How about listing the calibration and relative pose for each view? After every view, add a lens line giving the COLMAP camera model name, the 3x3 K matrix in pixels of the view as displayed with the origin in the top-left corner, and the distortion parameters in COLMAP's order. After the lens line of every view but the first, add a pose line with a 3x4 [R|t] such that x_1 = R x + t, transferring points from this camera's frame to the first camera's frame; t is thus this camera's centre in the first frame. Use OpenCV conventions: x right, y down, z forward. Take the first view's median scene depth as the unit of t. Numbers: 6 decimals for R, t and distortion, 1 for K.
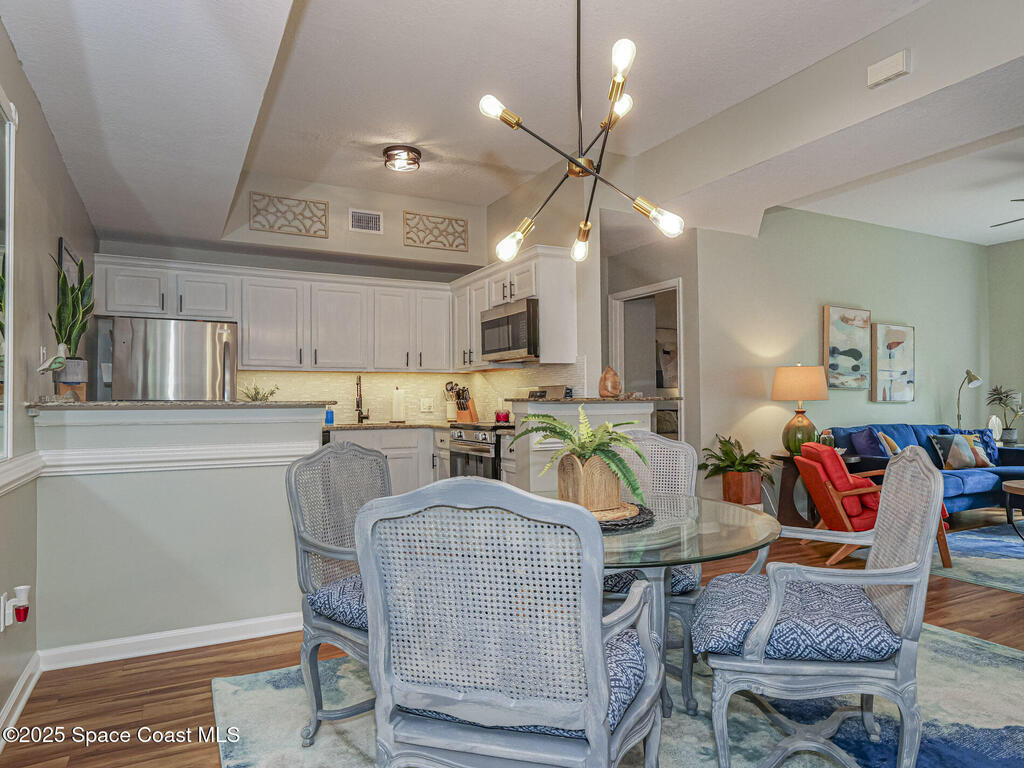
lens RADIAL K [[646.2, 0, 512.0], [0, 646.2, 384.0], [0, 0, 1]] dist [0.004853, -0.000078]
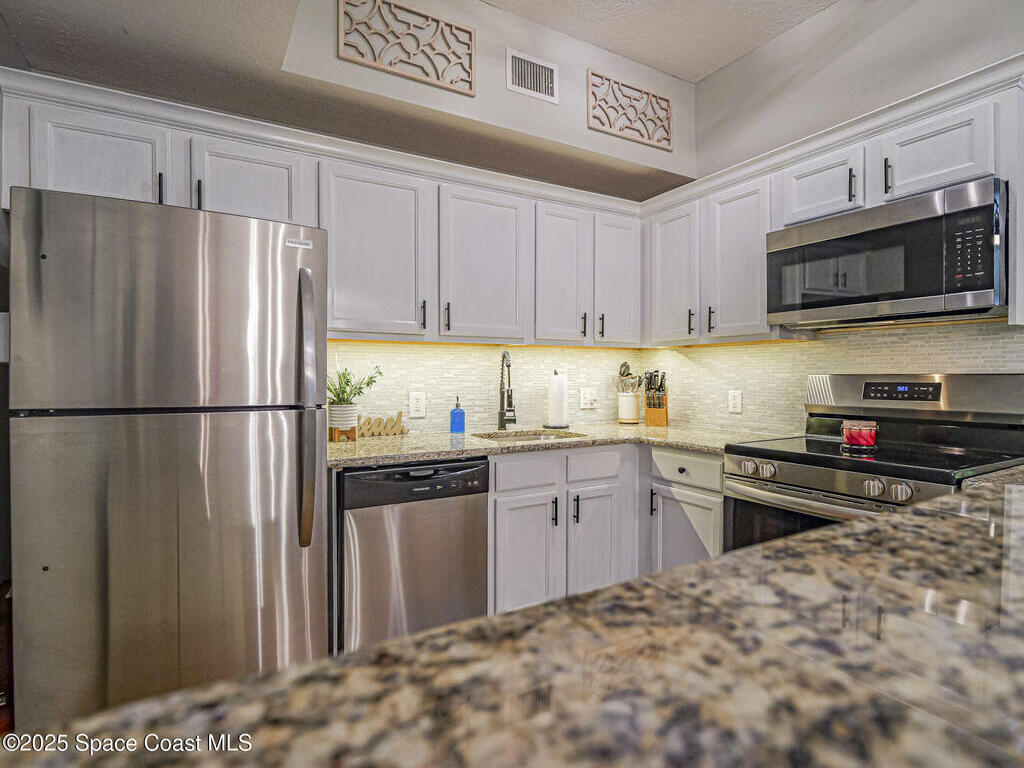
lens RADIAL K [[563.1, 0, 512.0], [0, 563.1, 384.0], [0, 0, 1]] dist [-0.005063, -0.000415]
pose [[0.999090, 0.010158, 0.041415, -0.253760], [-0.011581, 0.999346, 0.034266, -0.000378], [-0.041039, -0.034715, 0.998554, 0.487292]]
